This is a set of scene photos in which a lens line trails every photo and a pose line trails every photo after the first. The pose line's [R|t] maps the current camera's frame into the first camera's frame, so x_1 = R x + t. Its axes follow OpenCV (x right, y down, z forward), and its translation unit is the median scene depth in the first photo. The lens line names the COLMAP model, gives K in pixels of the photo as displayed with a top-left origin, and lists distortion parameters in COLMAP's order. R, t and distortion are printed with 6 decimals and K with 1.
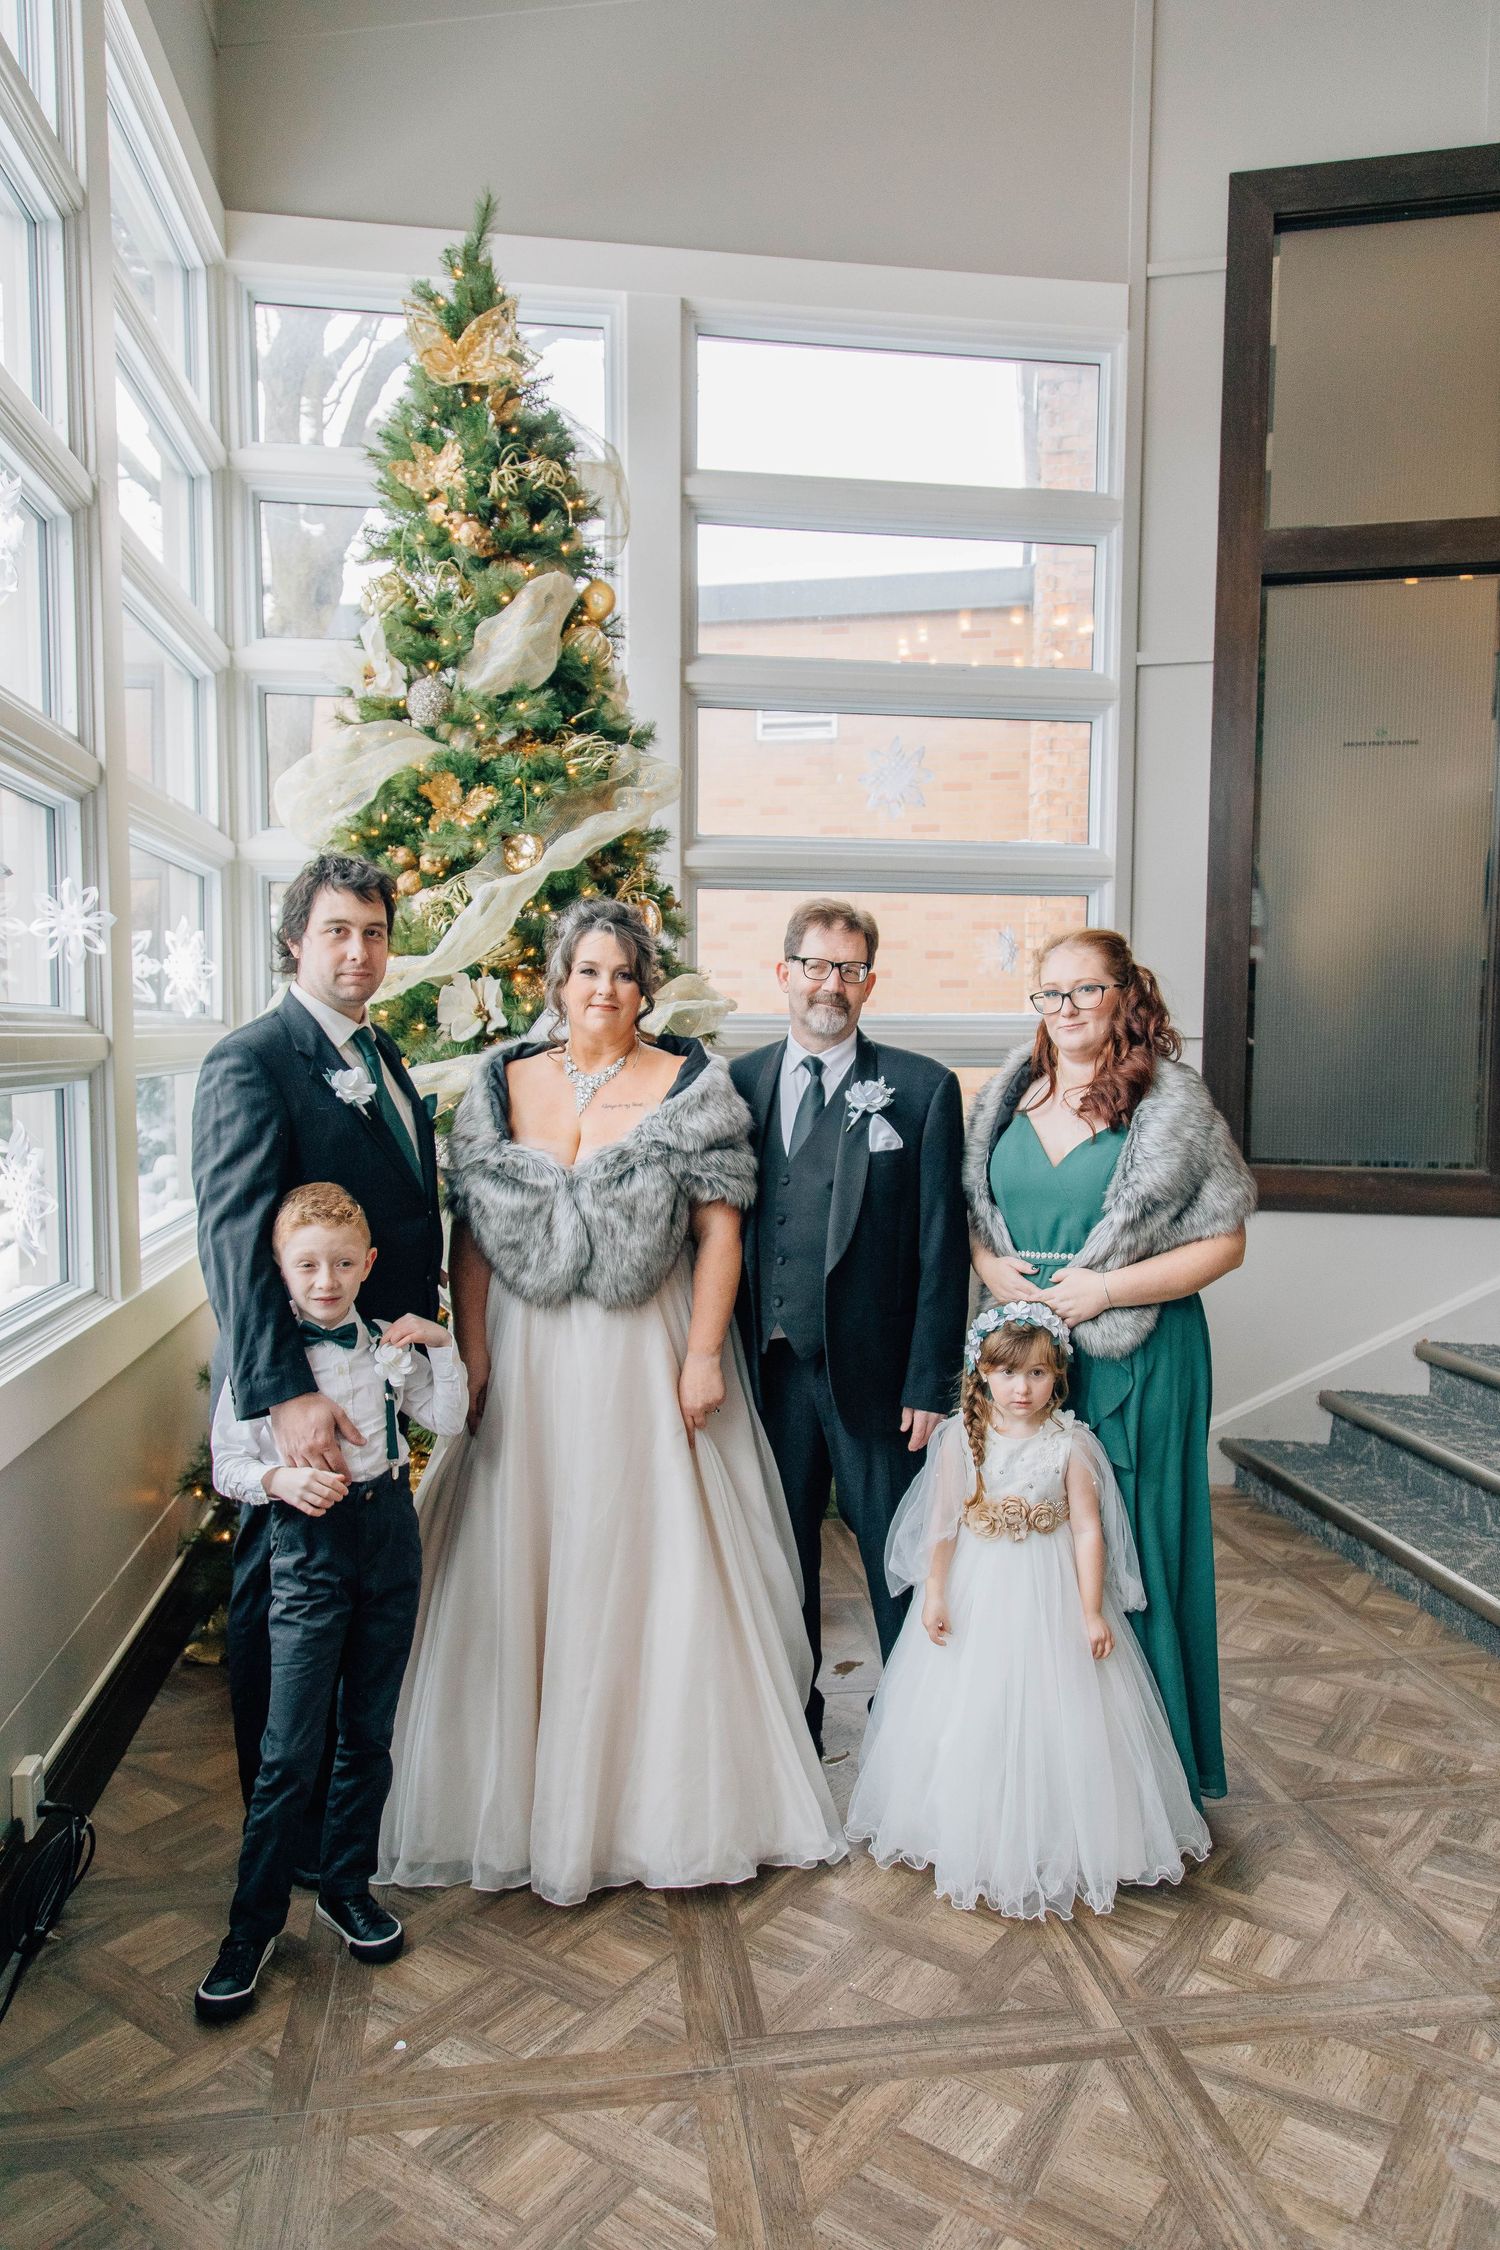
lens RADIAL K [[1456.1, 0, 764.9], [0, 1456.1, 1138.9], [0, 0, 1]] dist [-0.005819, 0.000268]
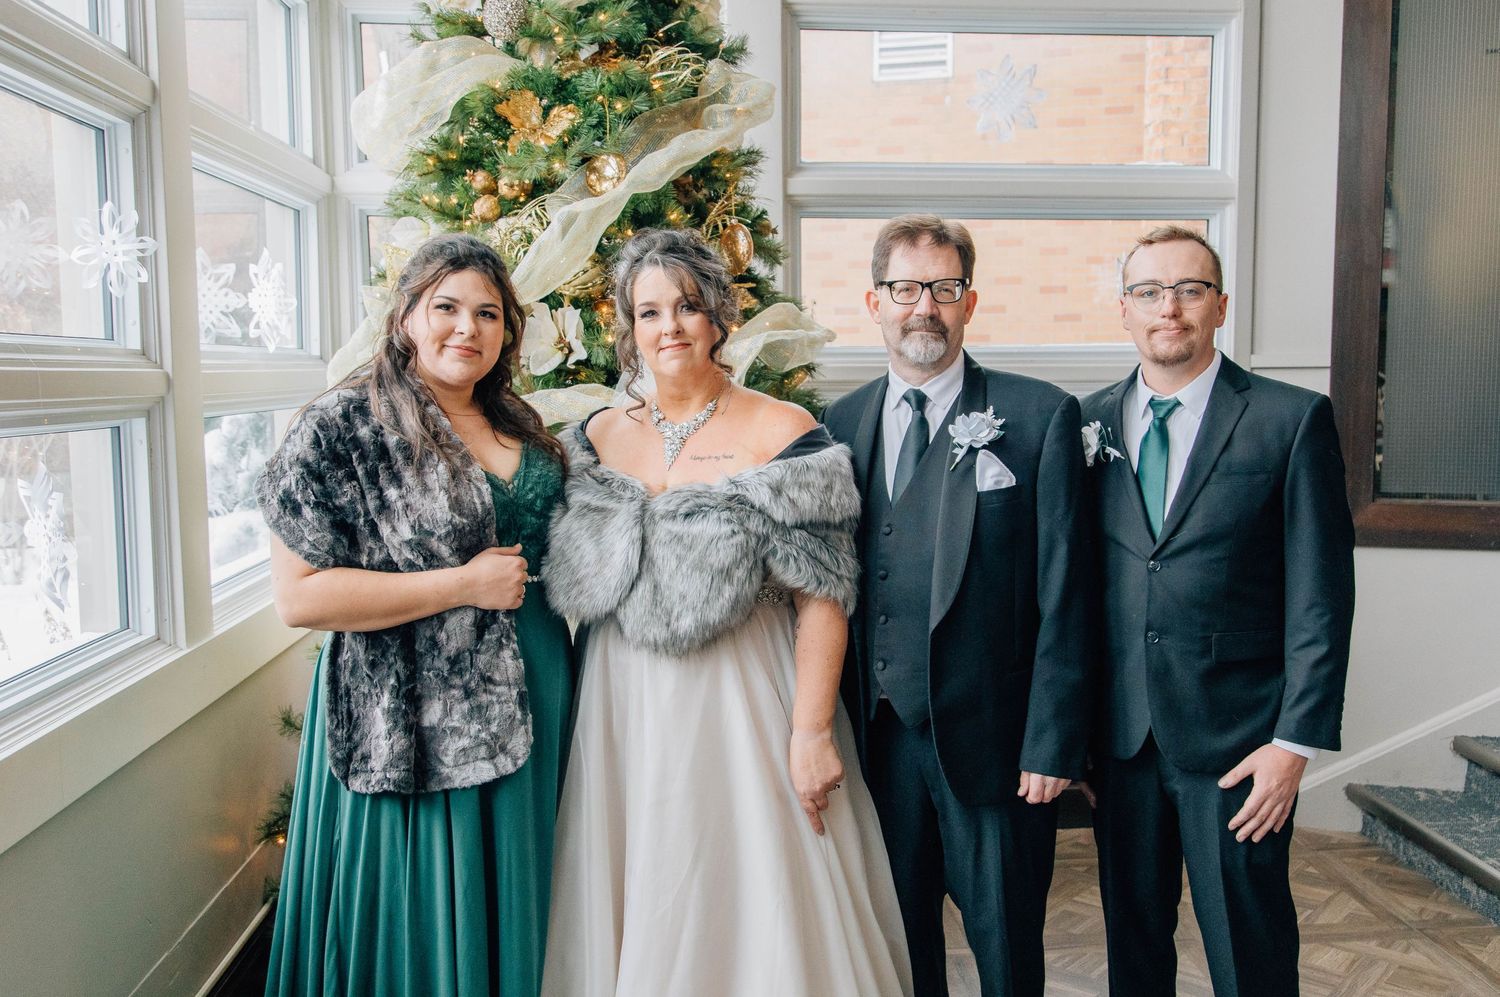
lens RADIAL K [[1352.1, 0, 800.9], [0, 1352.1, 500.5], [0, 0, 1]] dist [0.024439, -0.037052]
pose [[0.997847, -0.001186, -0.065576, 0.017479], [0.002776, 0.999704, 0.024166, -0.005576], [0.065528, -0.024296, 0.997555, 0.121944]]
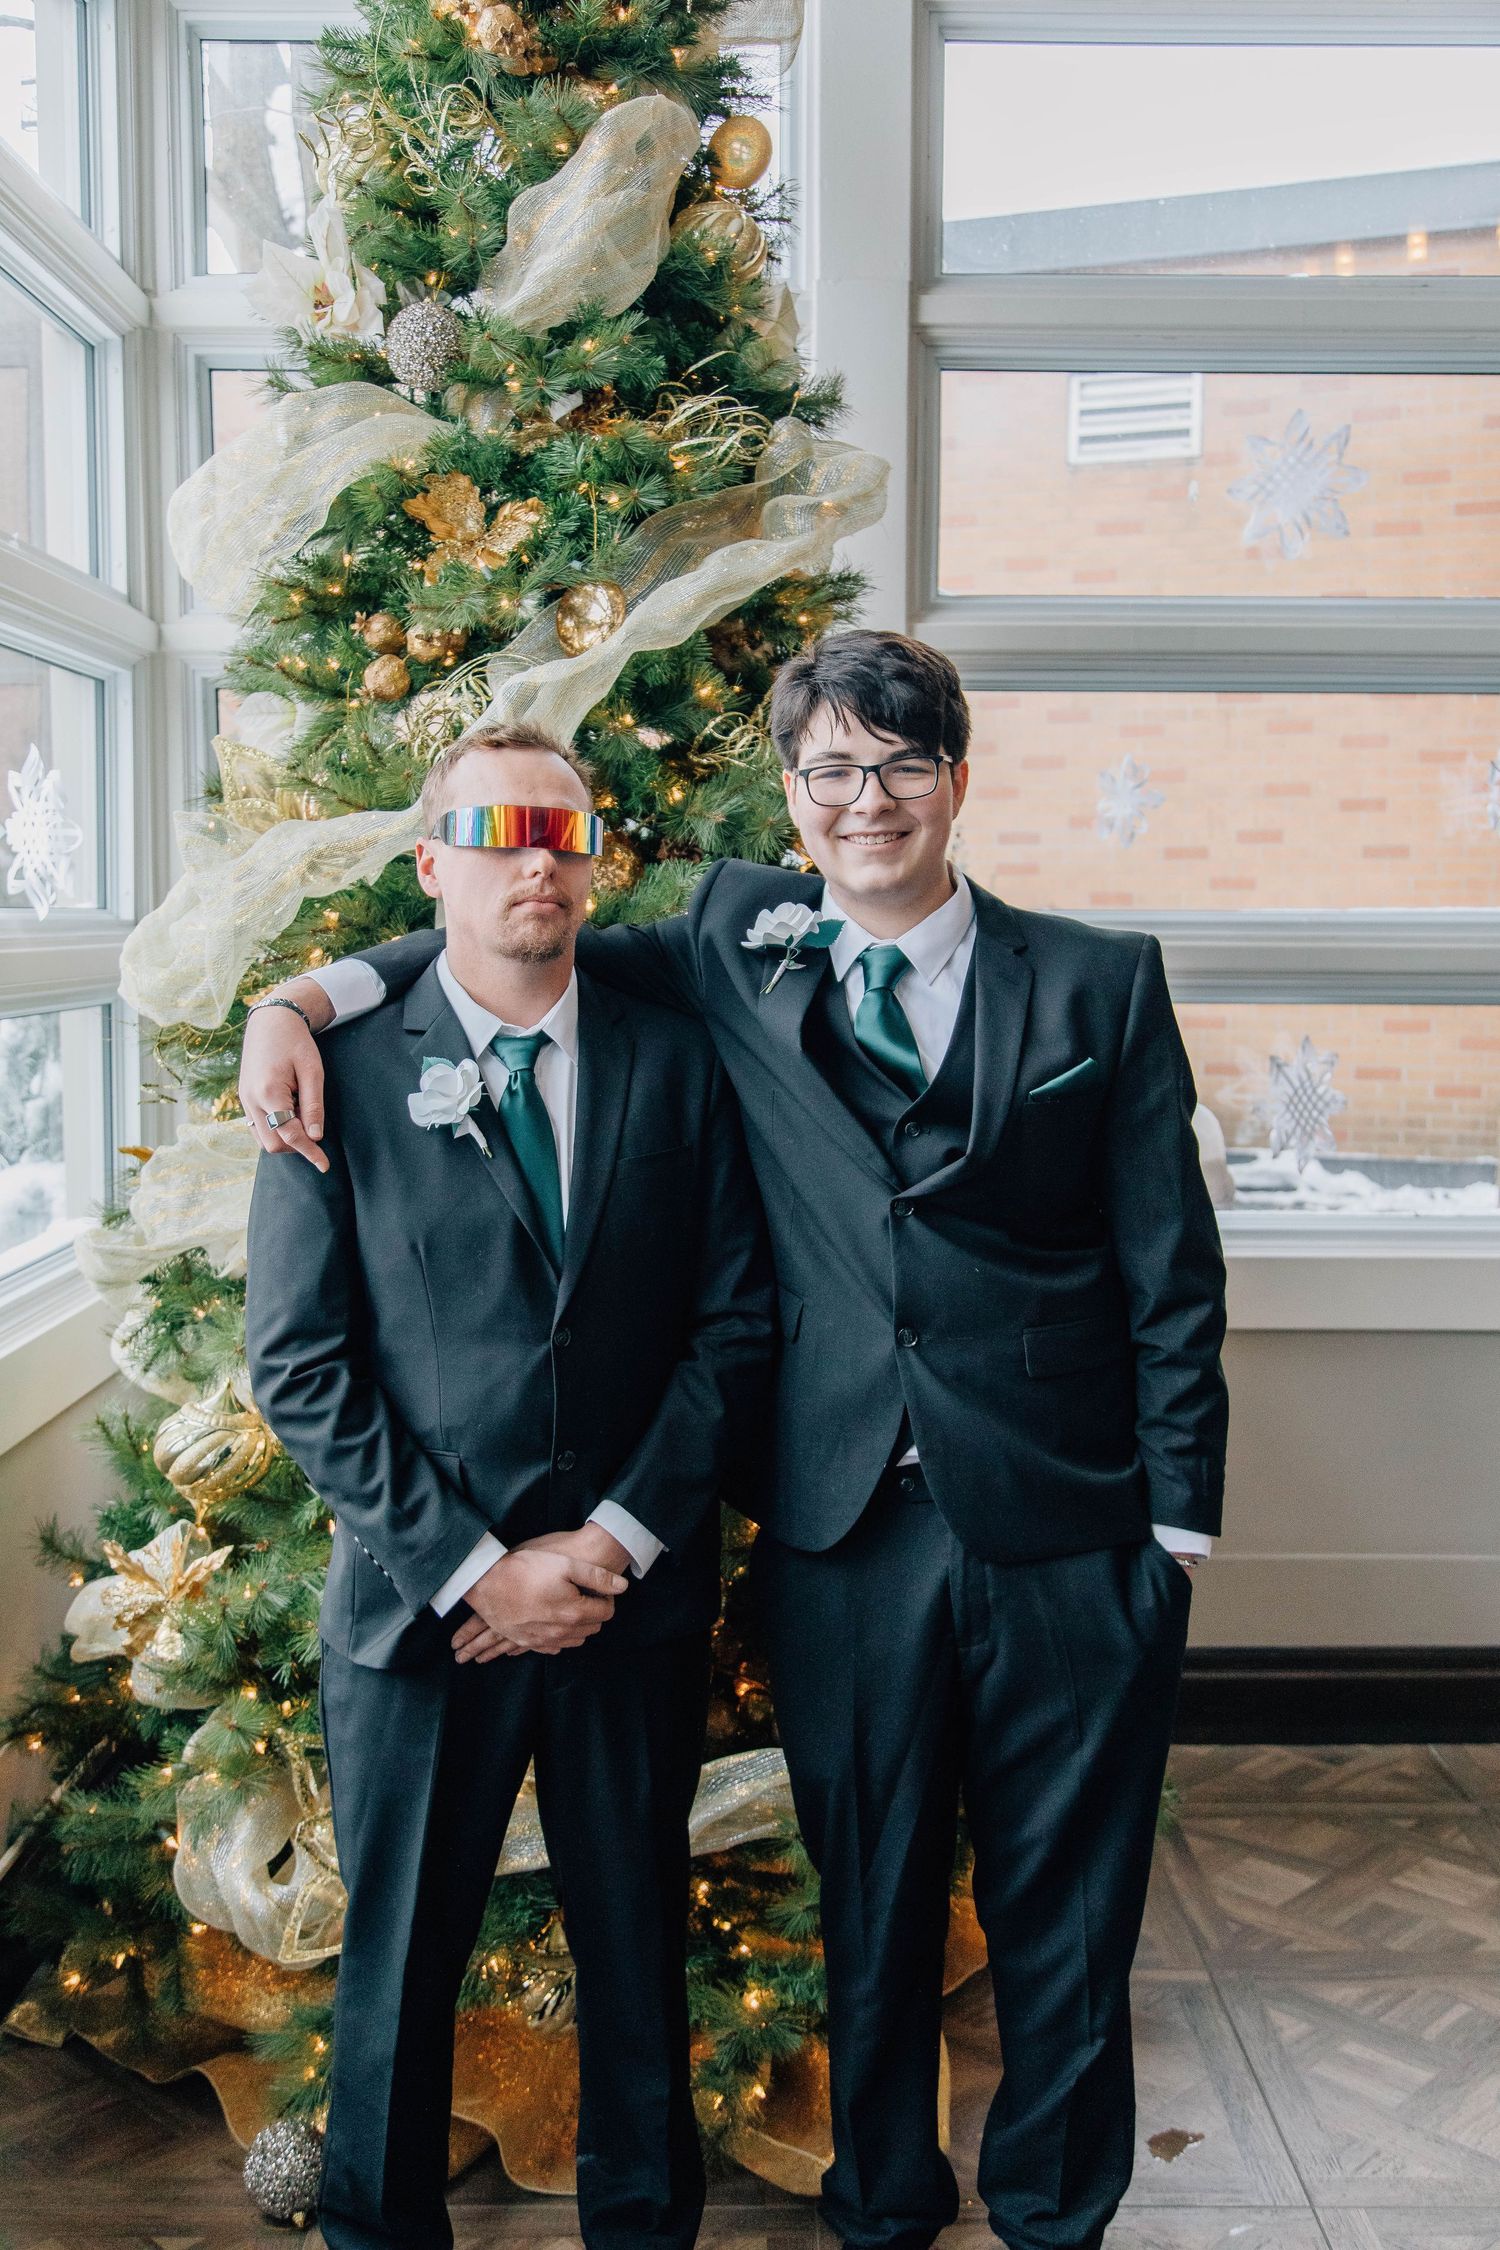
lens RADIAL K [[2127.7, 0, 761.1], [0, 2127.7, 1131.6], [0, 0, 1]] dist [-0.001091, 0.002241]
pose [[0.988372, 0.015653, -0.151249, 0.019822], [-0.011891, 0.999598, 0.025743, -0.025567], [0.151591, -0.023645, 0.988161, 0.213838]]
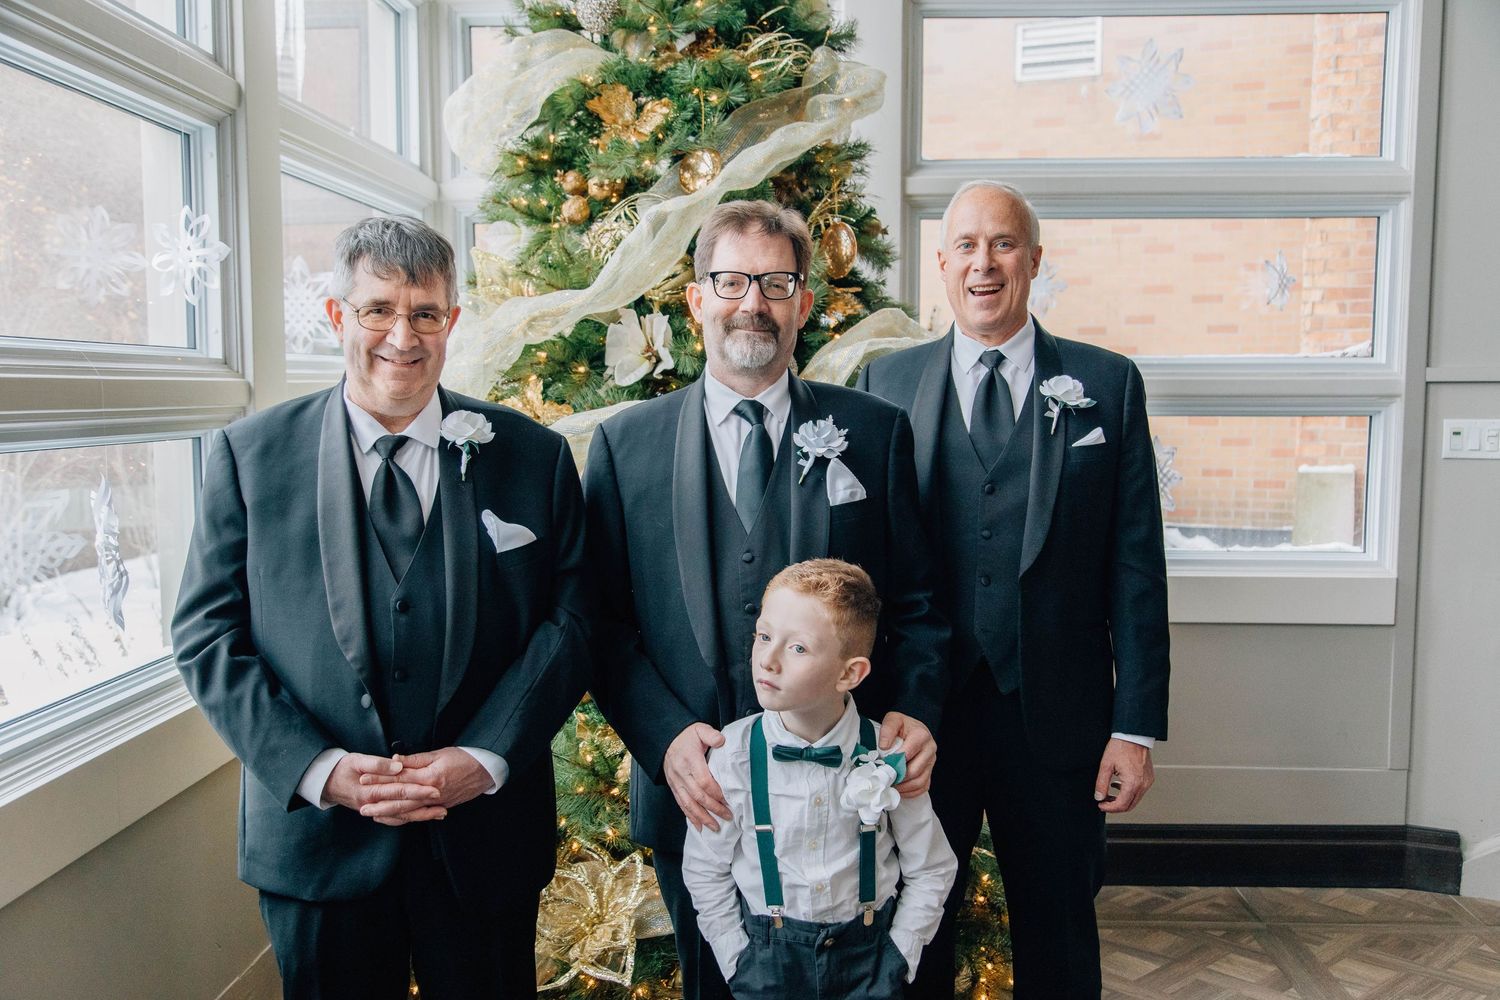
lens RADIAL K [[1369.7, 0, 749.6], [0, 1369.7, 521.7], [0, 0, 1]] dist [-0.008930, 0.003012]
pose [[0.978879, 0.016373, -0.203784, 0.035645], [-0.010766, 0.999533, 0.028592, -0.007956], [0.204157, -0.025794, 0.978598, 0.181717]]
